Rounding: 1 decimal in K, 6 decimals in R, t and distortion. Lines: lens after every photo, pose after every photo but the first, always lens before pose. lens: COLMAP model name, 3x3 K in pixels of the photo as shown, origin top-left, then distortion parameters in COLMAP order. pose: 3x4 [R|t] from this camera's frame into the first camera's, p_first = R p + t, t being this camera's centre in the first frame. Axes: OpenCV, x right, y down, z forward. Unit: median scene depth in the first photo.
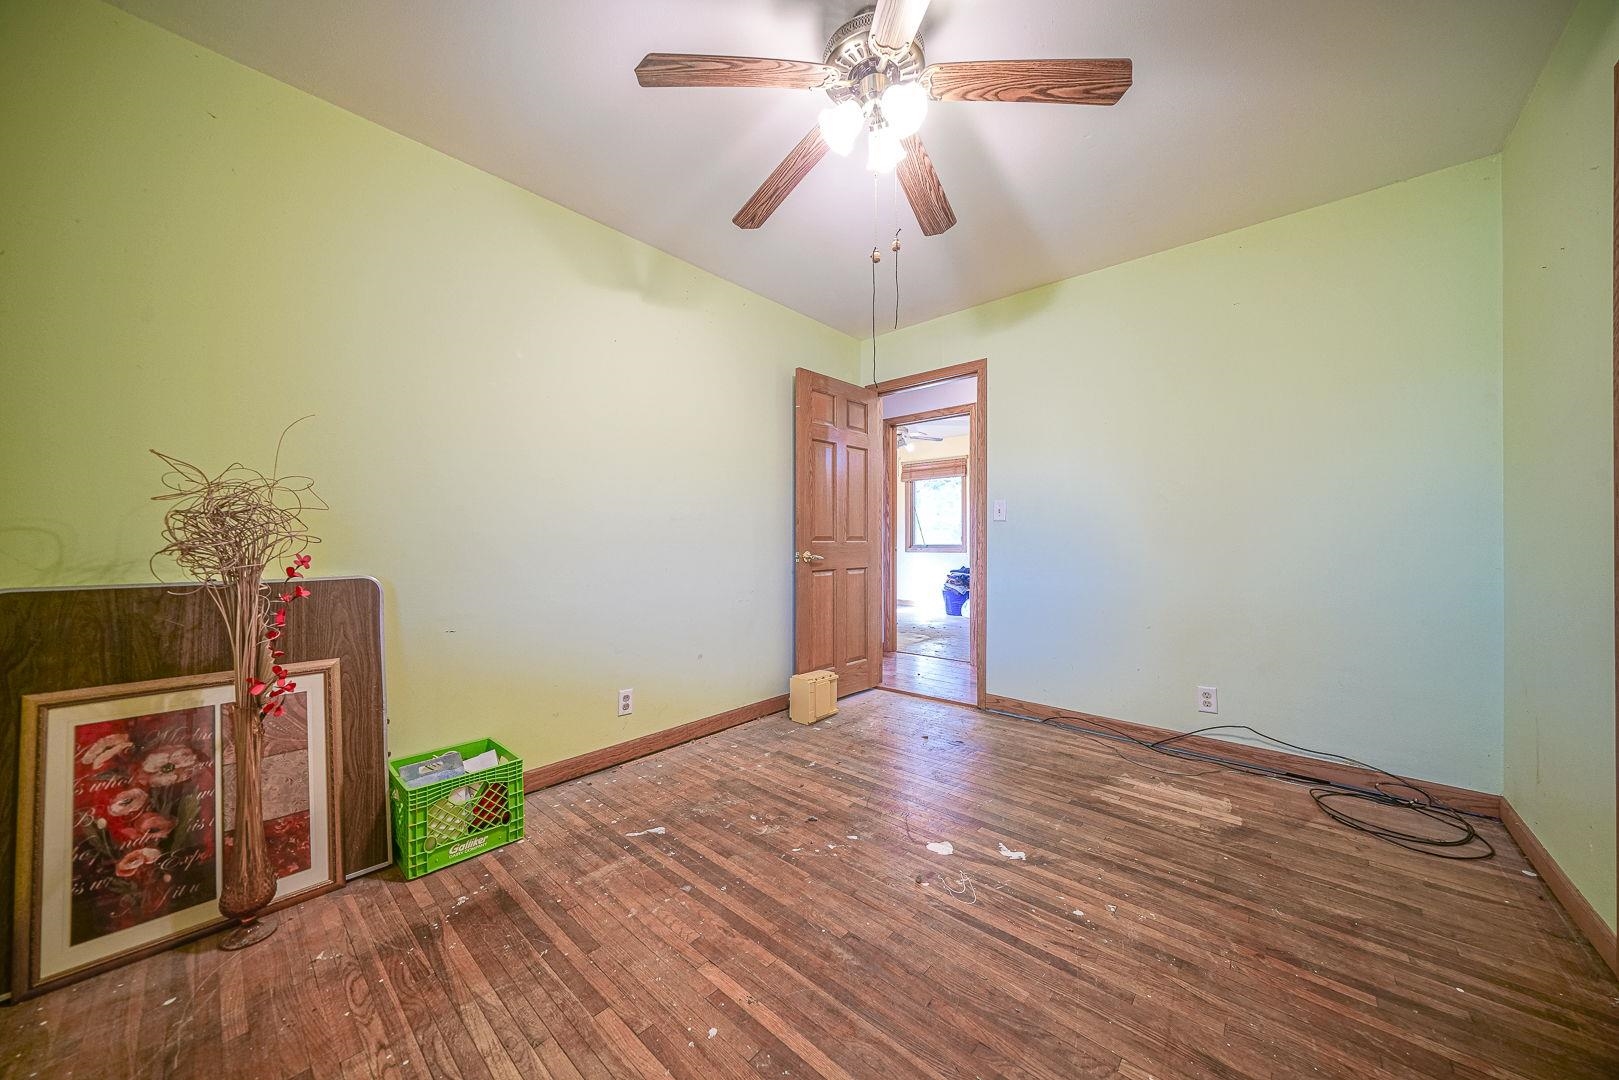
lens RADIAL K [[546.8, 0, 808.6], [0, 546.8, 540.8], [0, 0, 1]] dist [-0.001129, -0.000062]
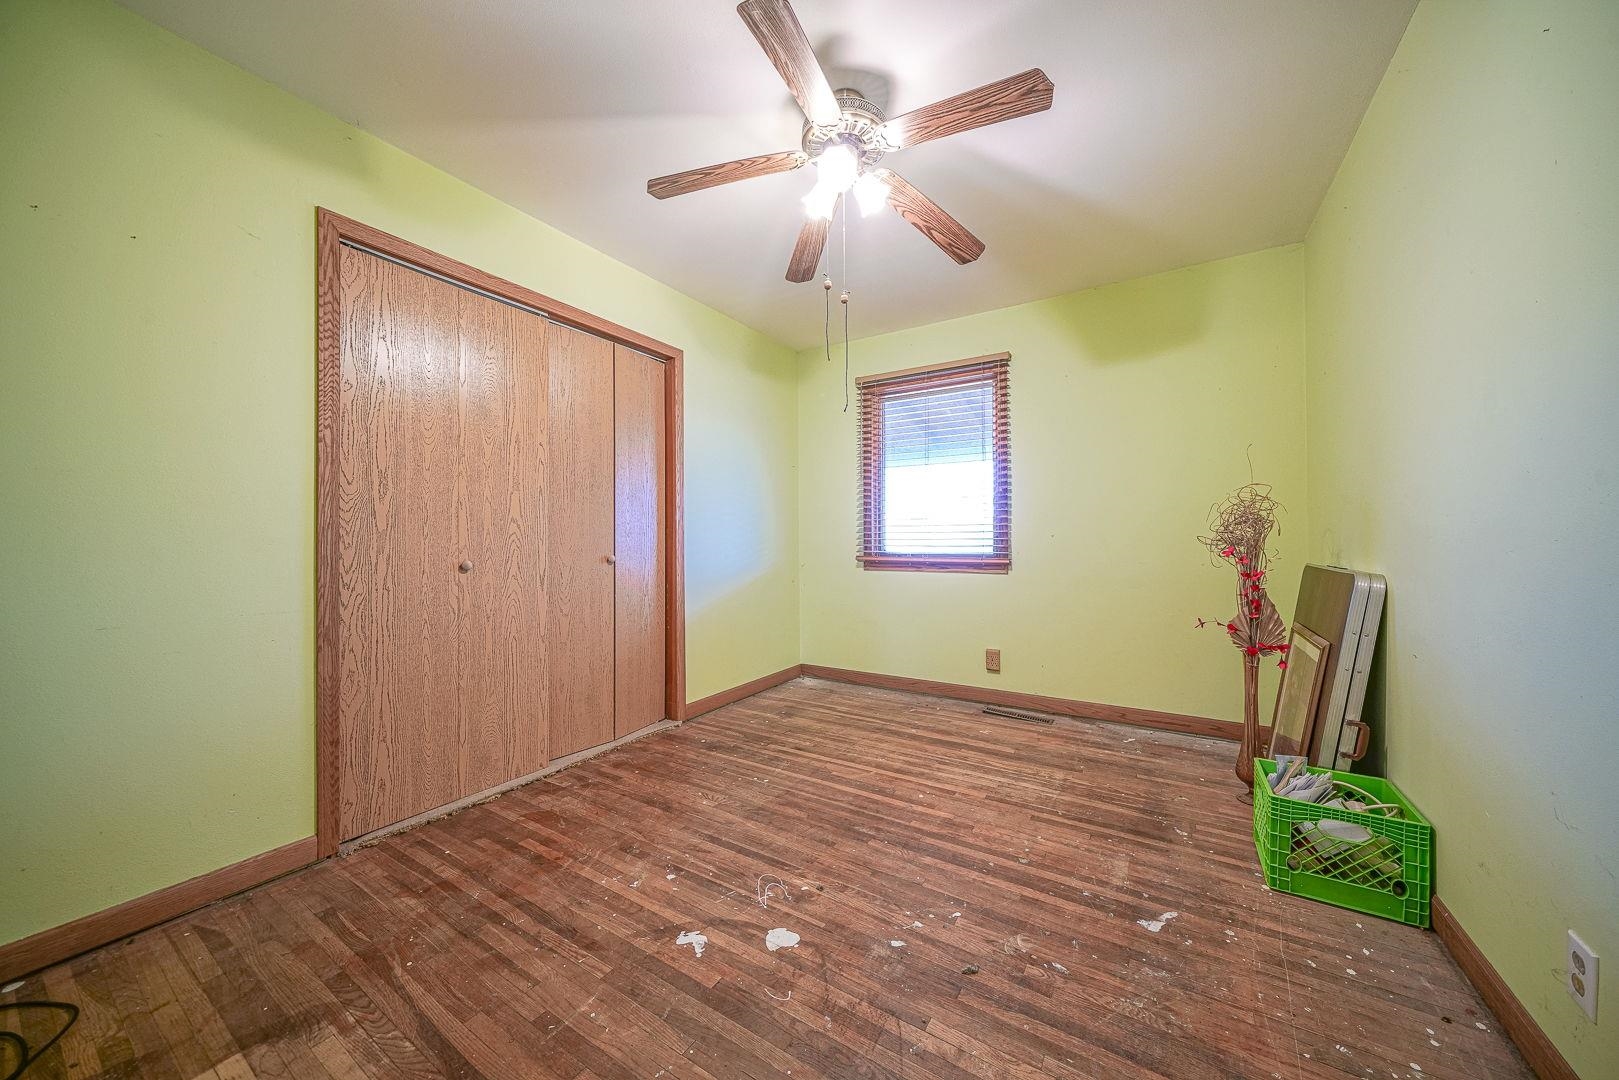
lens RADIAL K [[546.8, 0, 810.0], [0, 546.8, 539.0], [0, 0, 1]] dist [-0.001129, -0.000062]
pose [[-0.985759, 0.006764, -0.168028, 0.363776], [0.007061, 0.999974, -0.001168, -0.000847], [0.168016, -0.002338, -0.985782, 1.960722]]
